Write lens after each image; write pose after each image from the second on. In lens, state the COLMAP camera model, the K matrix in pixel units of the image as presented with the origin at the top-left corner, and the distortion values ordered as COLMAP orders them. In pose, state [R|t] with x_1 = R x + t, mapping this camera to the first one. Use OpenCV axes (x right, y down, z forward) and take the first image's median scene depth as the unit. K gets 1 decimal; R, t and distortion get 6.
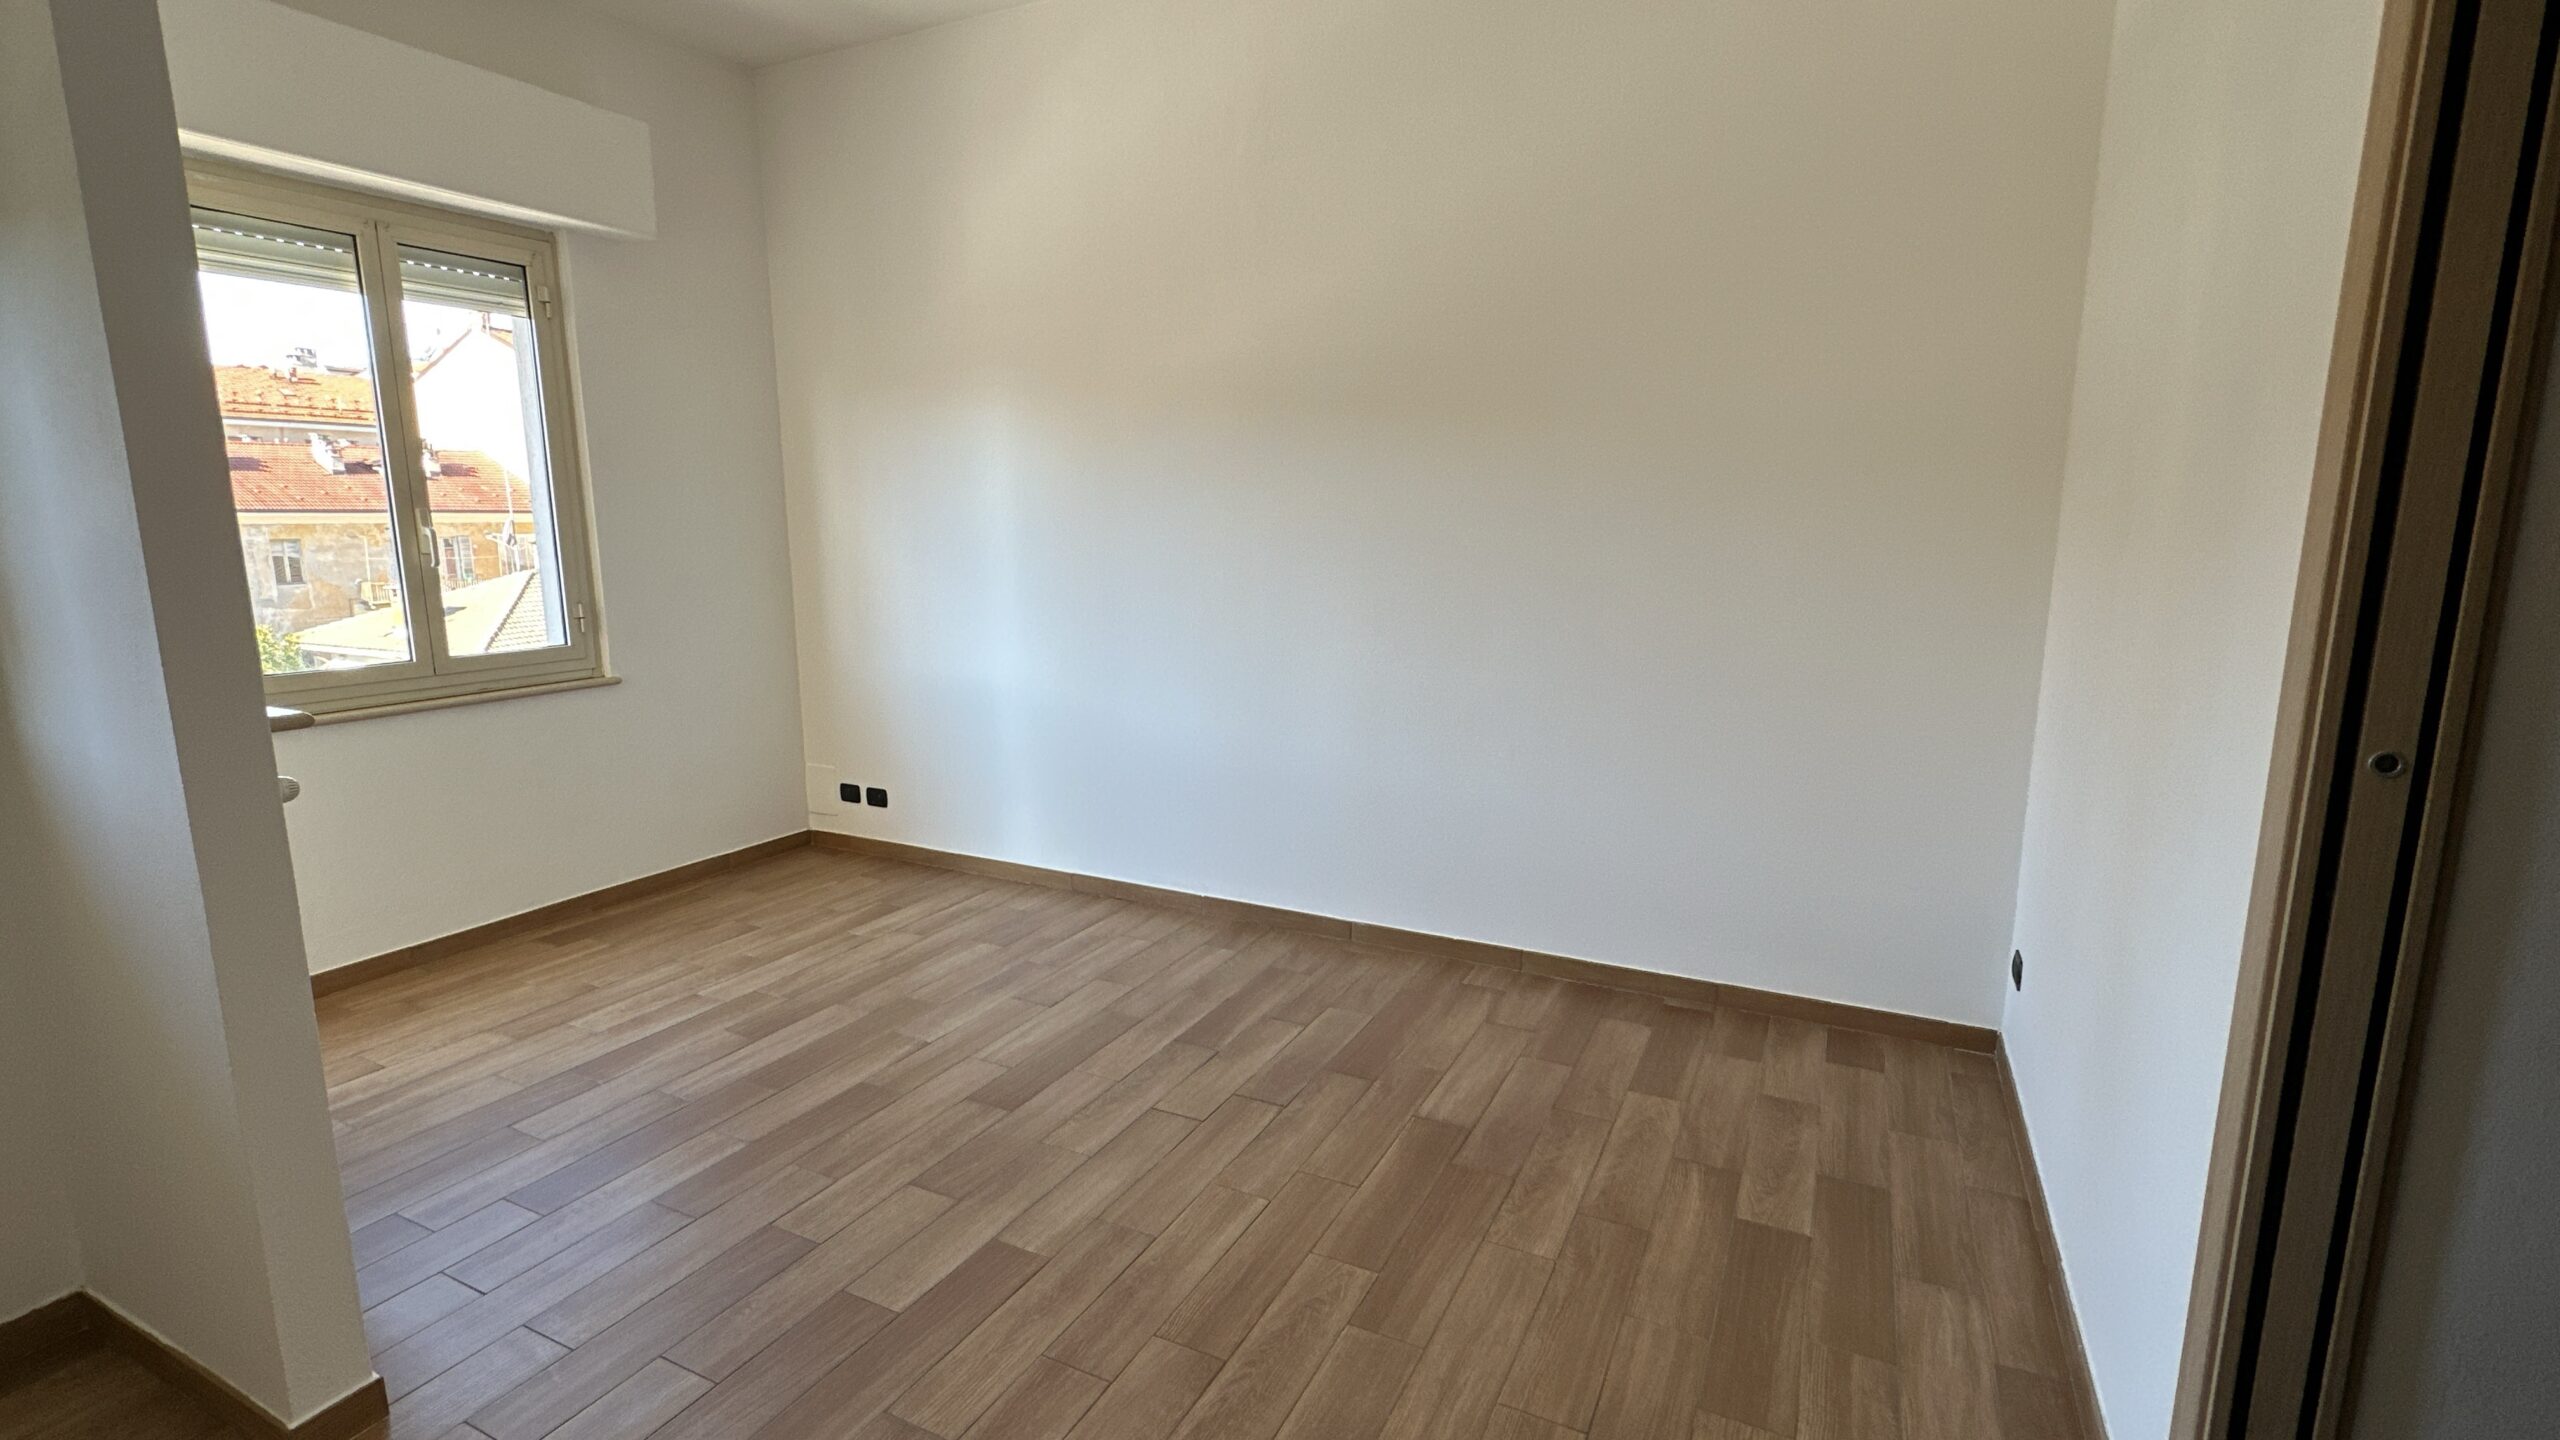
lens RADIAL K [[1167.3, 0, 1279.8], [0, 1167.3, 727.2], [0, 0, 1]] dist [0.001380, 0.000393]
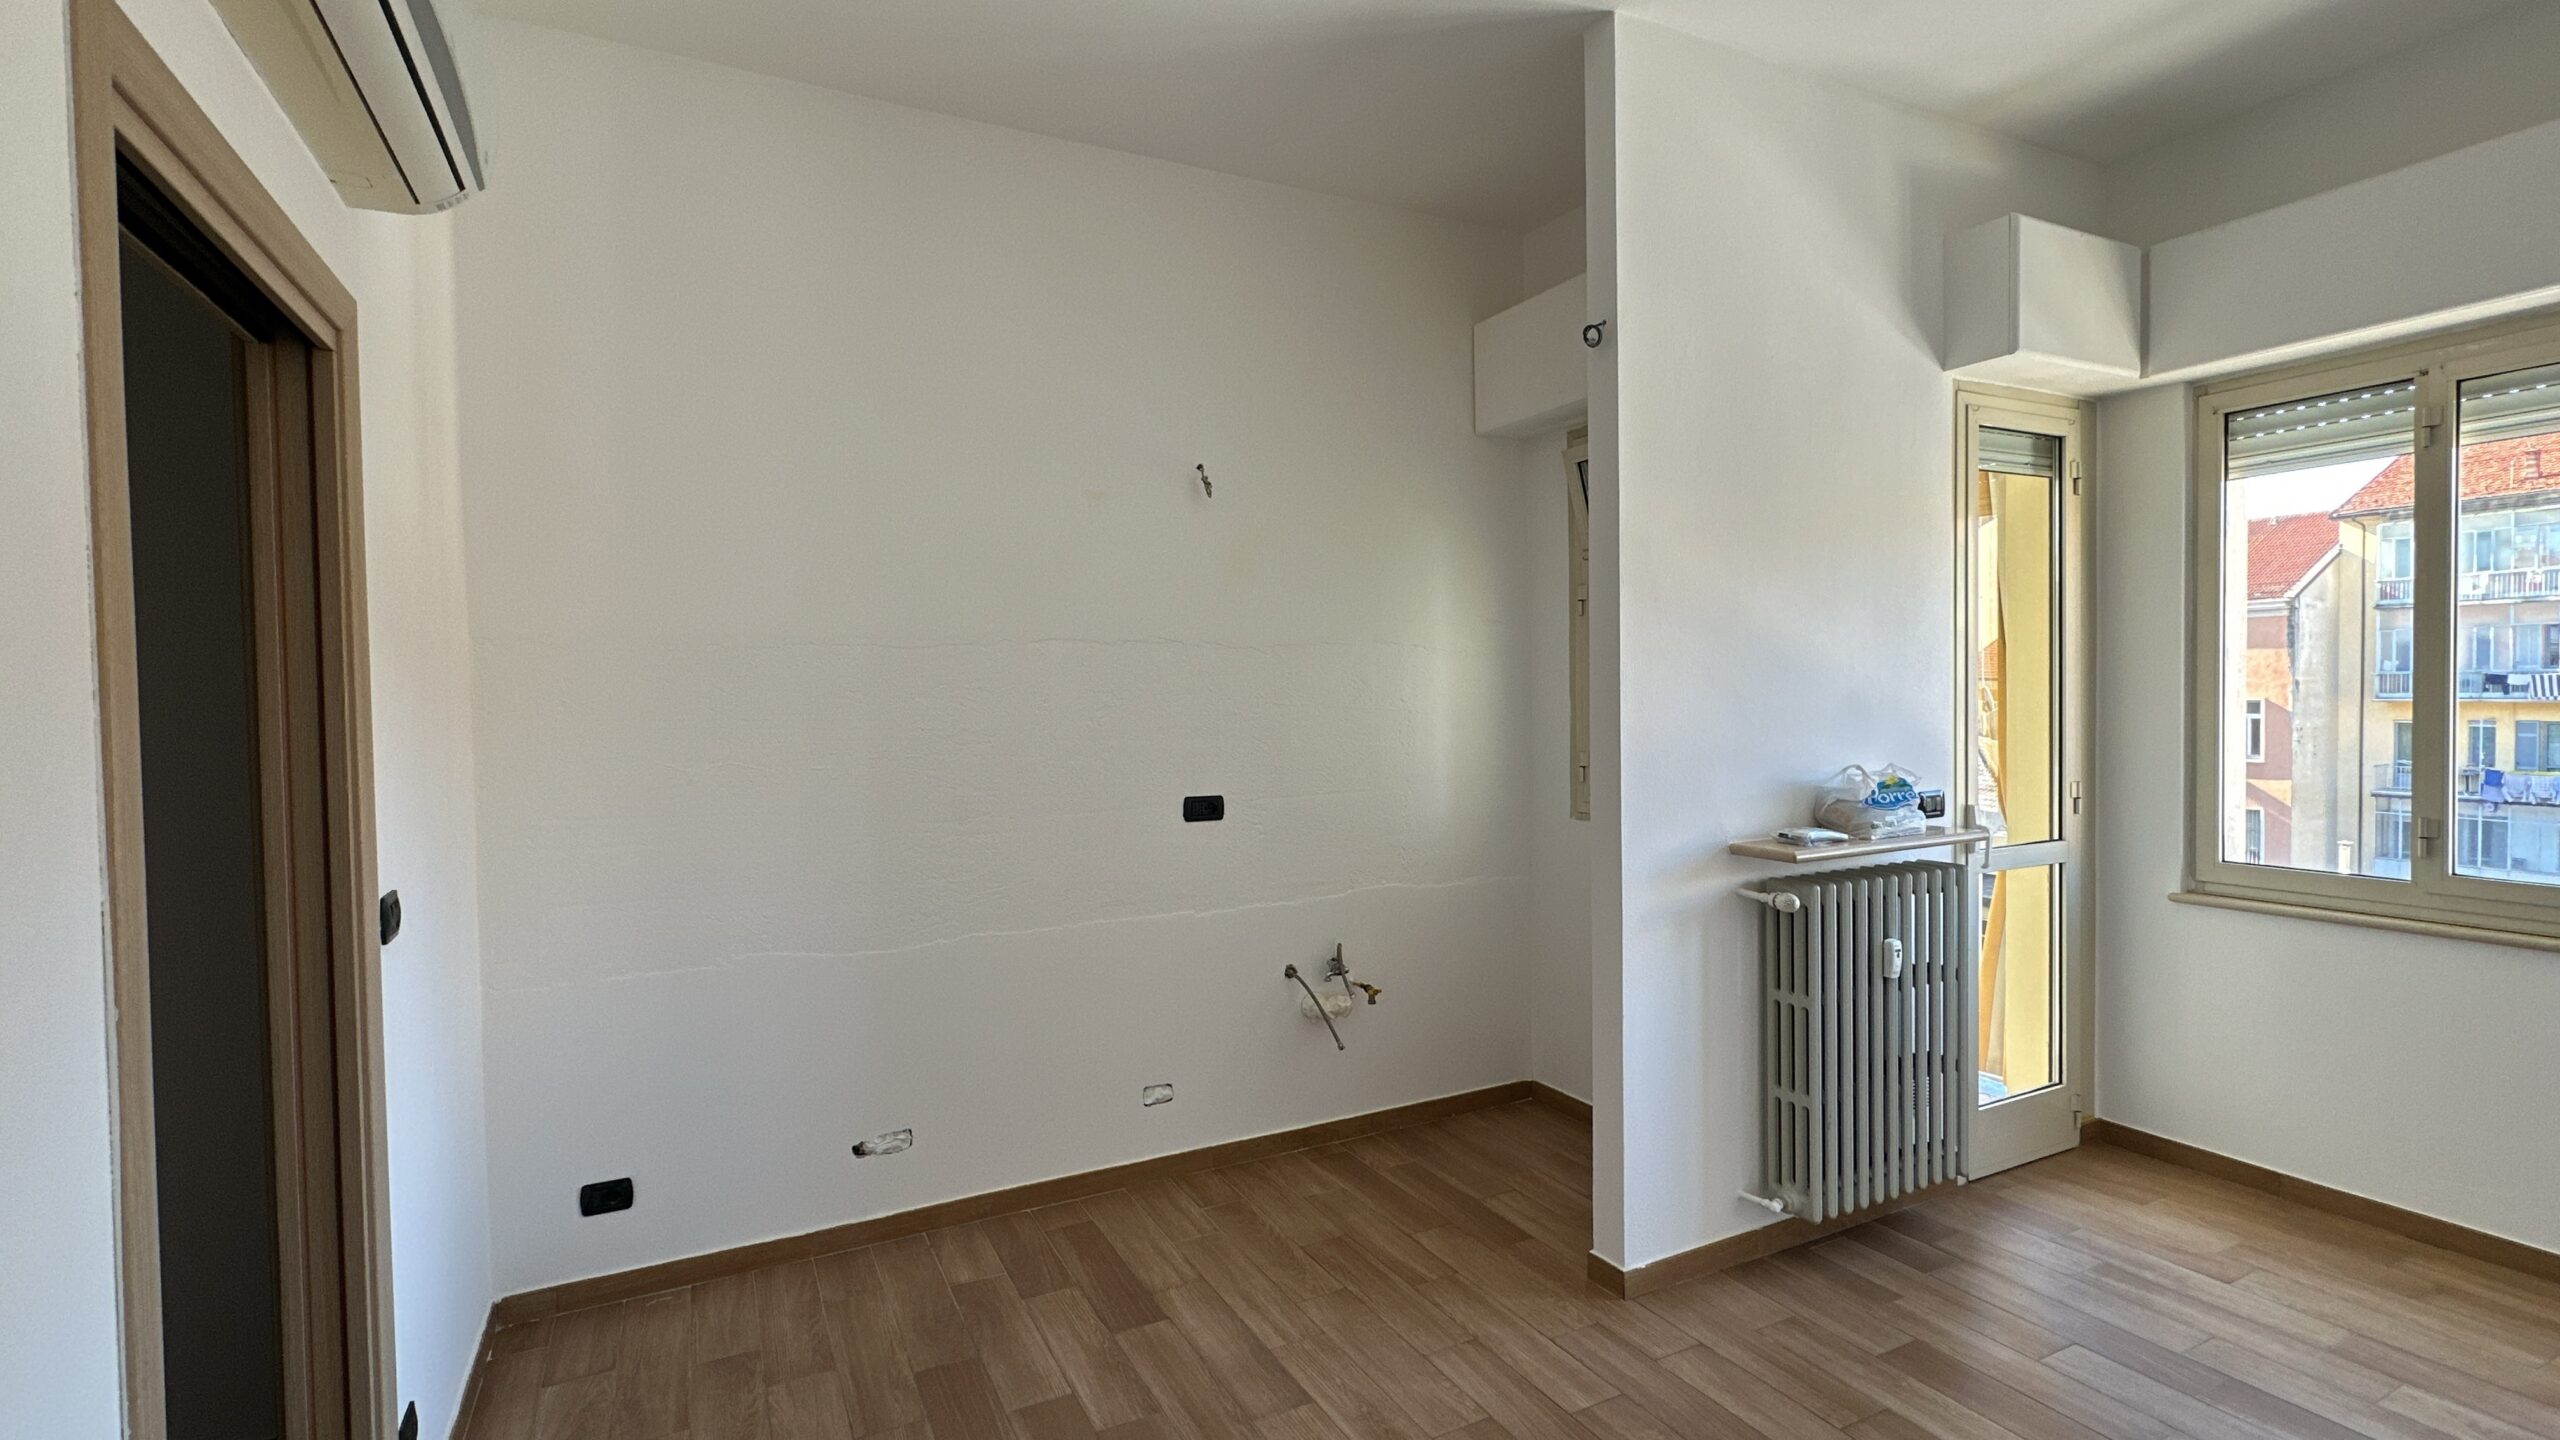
lens RADIAL K [[1164.3, 0, 1279.0], [0, 1164.3, 725.6], [0, 0, 1]] dist [-0.001985, 0.000190]
pose [[-0.596653, 0.033775, -0.801788, 0.344781], [-0.126693, 0.982620, 0.135671, -0.146118], [0.792436, 0.182530, -0.582004, 0.698795]]
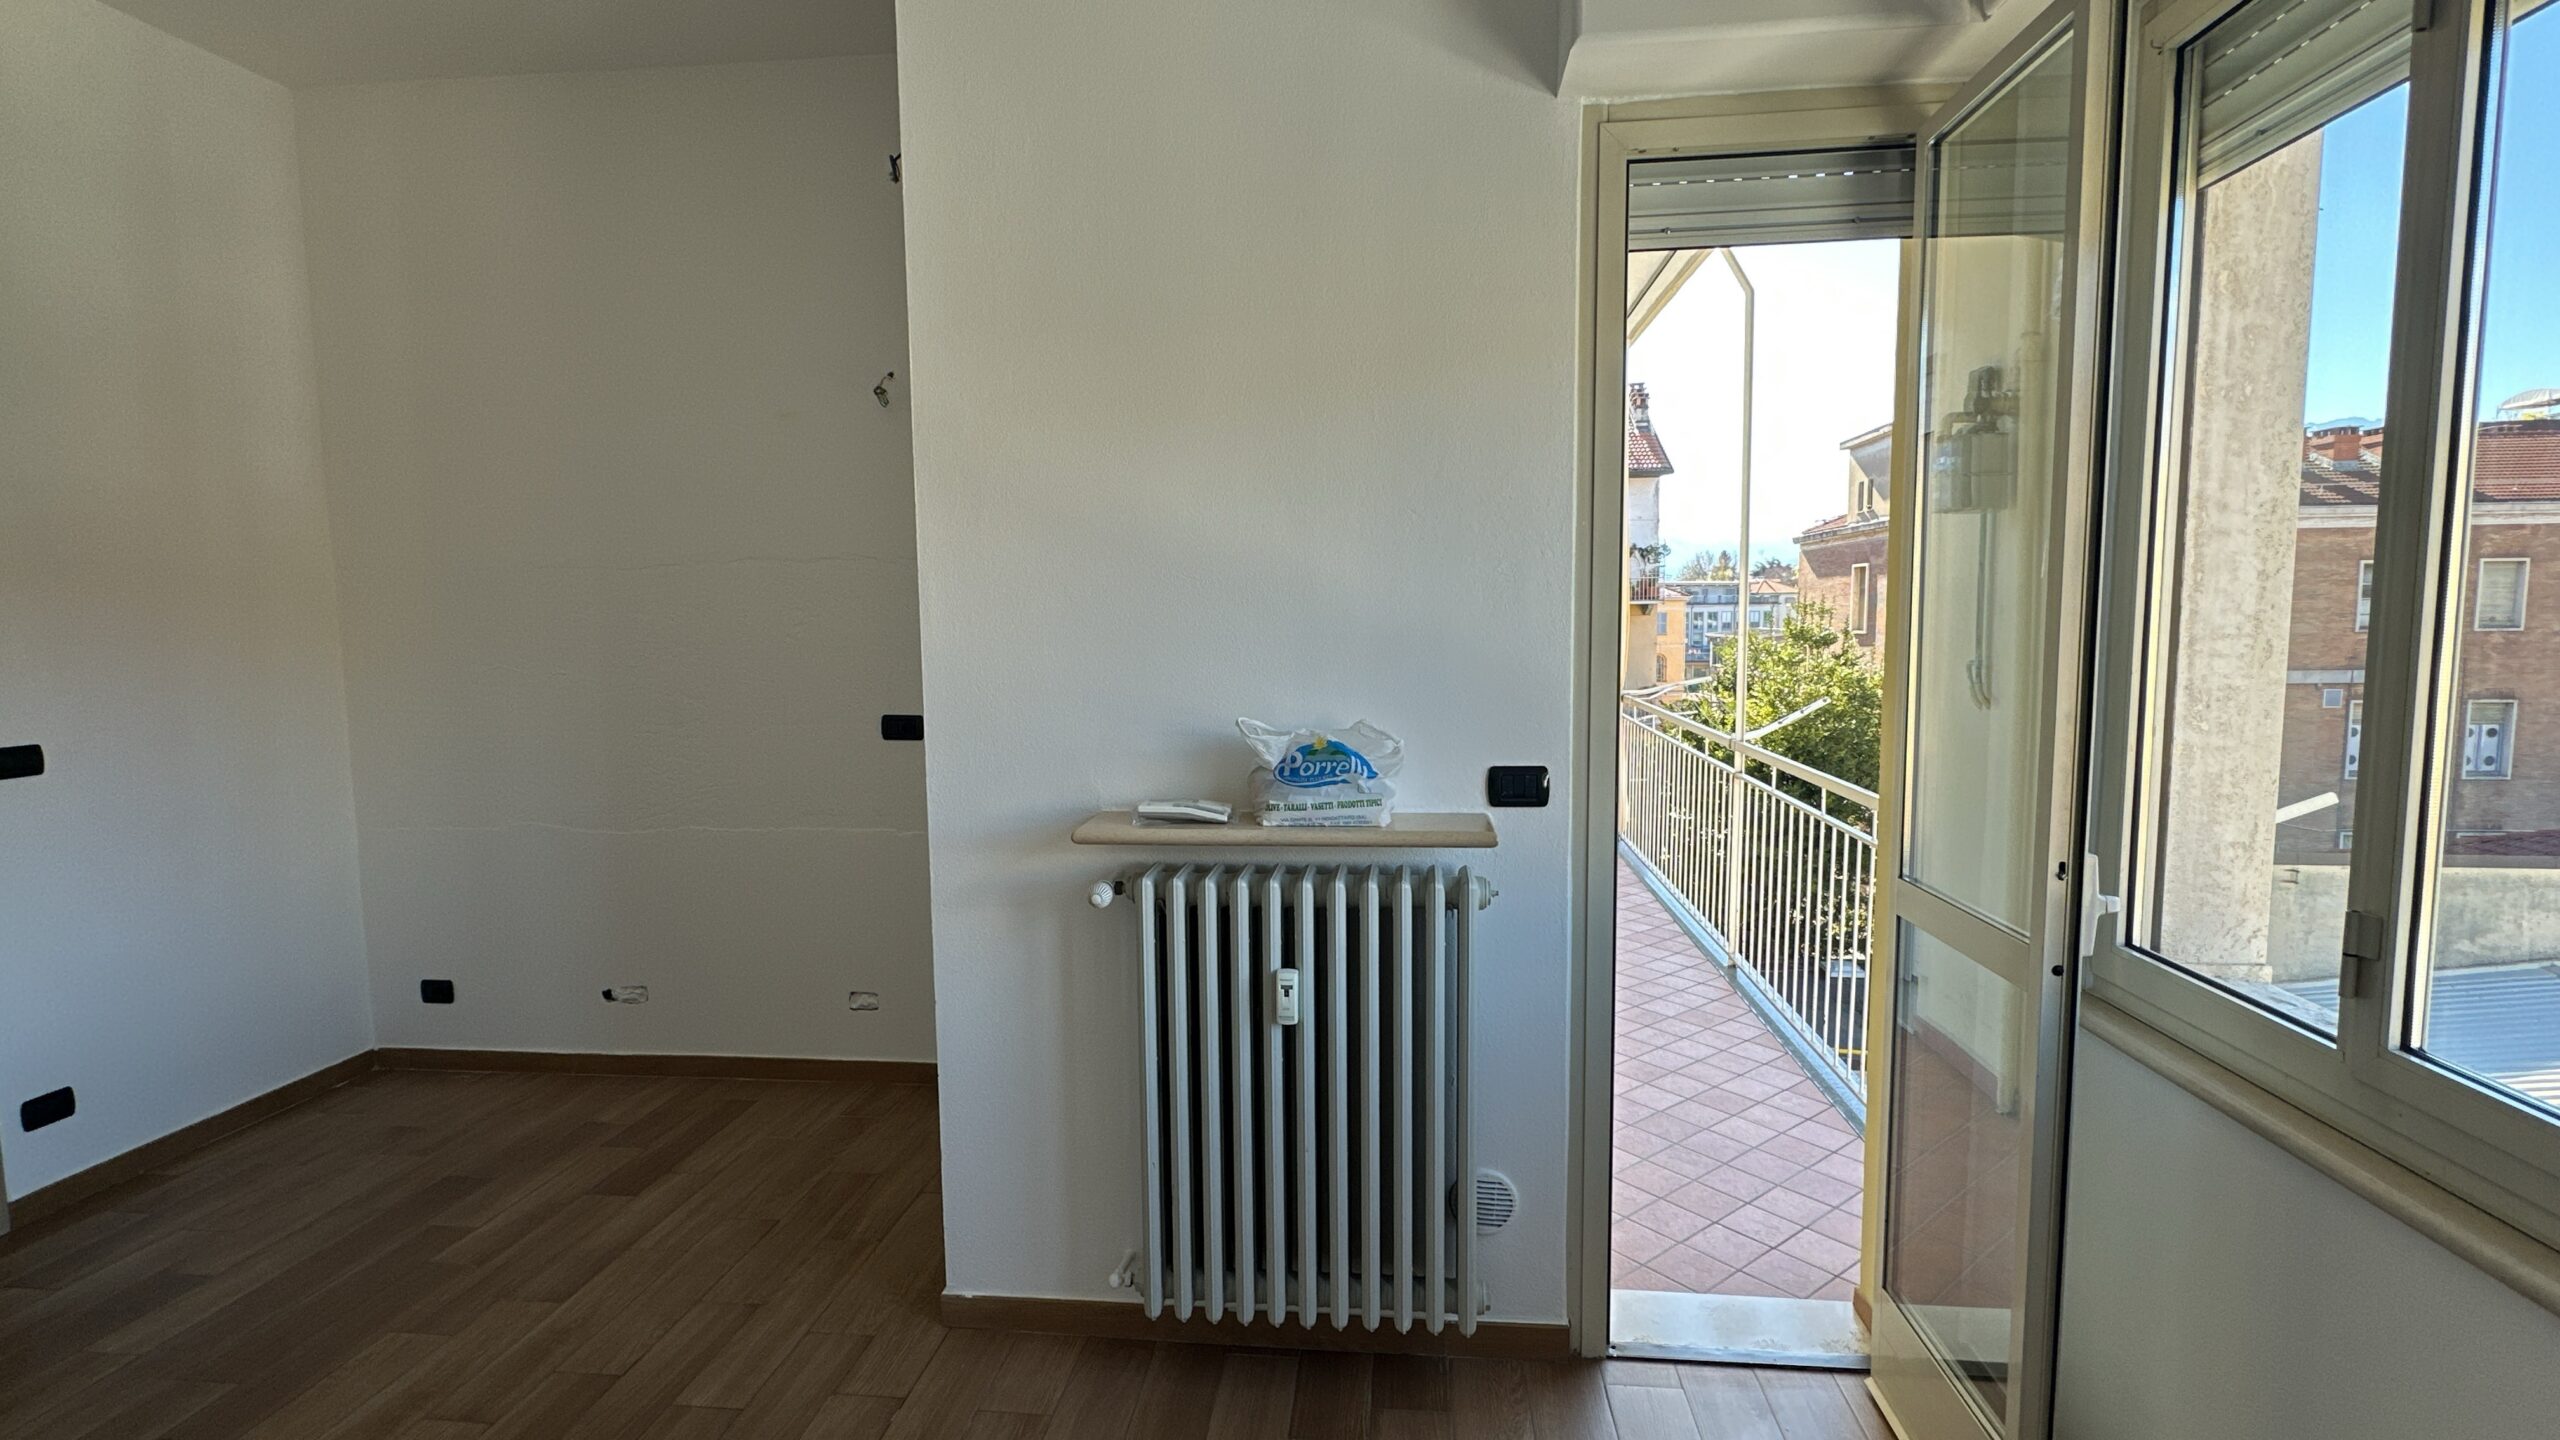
lens RADIAL K [[1175.9, 0, 1280.0], [0, 1175.9, 720.0], [0, 0, 1]] dist [0.000750, 0.000292]
pose [[-0.938524, 0.043180, -0.342502, -0.351710], [-0.049855, 0.964792, 0.258247, -0.208550], [0.341594, 0.259447, -0.903328, 1.073802]]
